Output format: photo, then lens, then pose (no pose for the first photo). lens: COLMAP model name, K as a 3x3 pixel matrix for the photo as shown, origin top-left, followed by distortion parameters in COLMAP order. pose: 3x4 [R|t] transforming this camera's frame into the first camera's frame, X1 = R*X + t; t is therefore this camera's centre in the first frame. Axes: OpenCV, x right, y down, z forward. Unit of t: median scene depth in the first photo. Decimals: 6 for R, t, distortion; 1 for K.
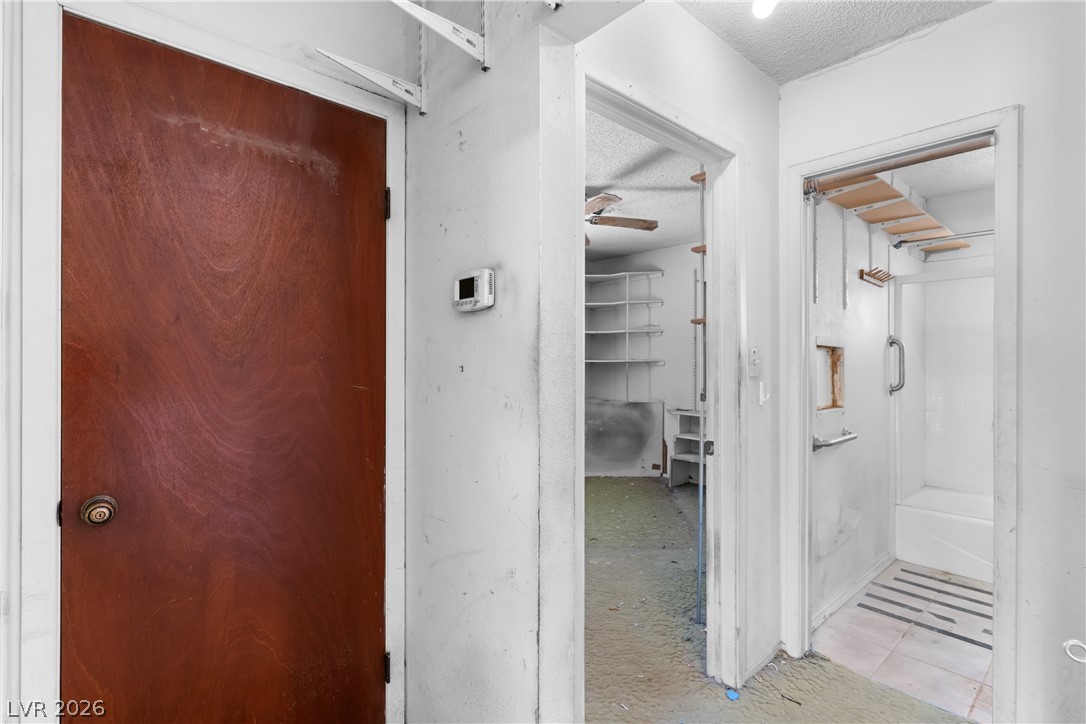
lens RADIAL K [[513.2, 0, 543.1], [0, 513.2, 359.5], [0, 0, 1]] dist [0.001203, 0.000482]
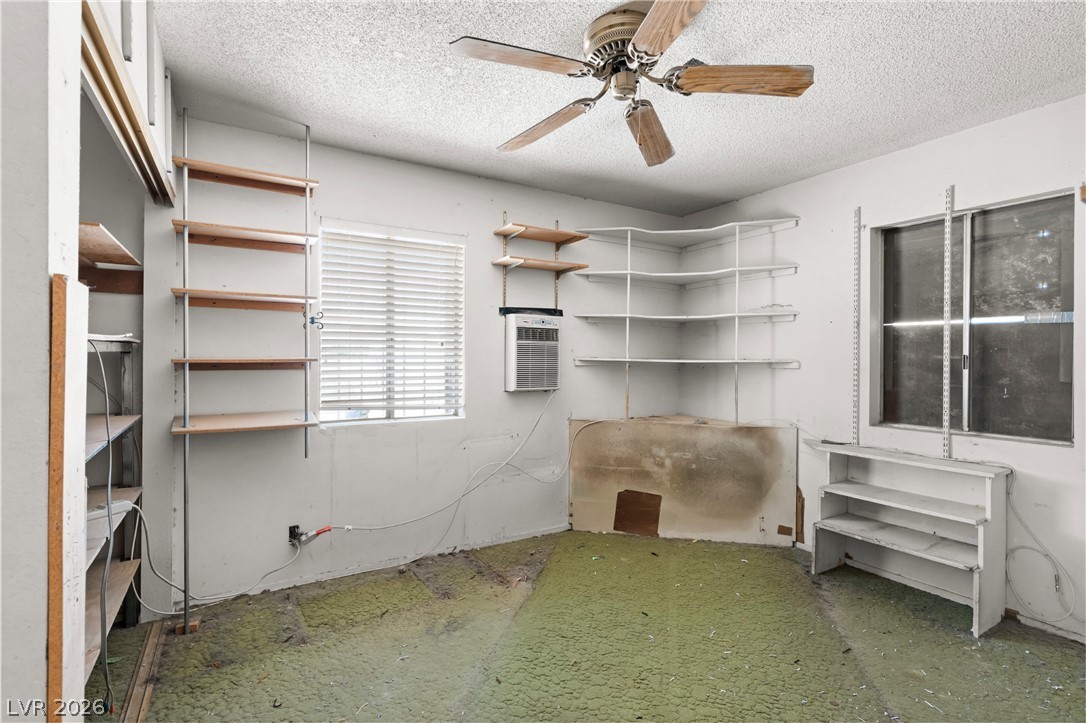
lens RADIAL K [[513.2, 0, 543.1], [0, 513.2, 359.0], [0, 0, 1]] dist [0.001203, 0.000482]
pose [[0.983221, 0.002605, -0.182400, 0.043990], [-0.001942, 0.999991, 0.003815, -0.001792], [0.182408, -0.003396, 0.983217, 0.330714]]
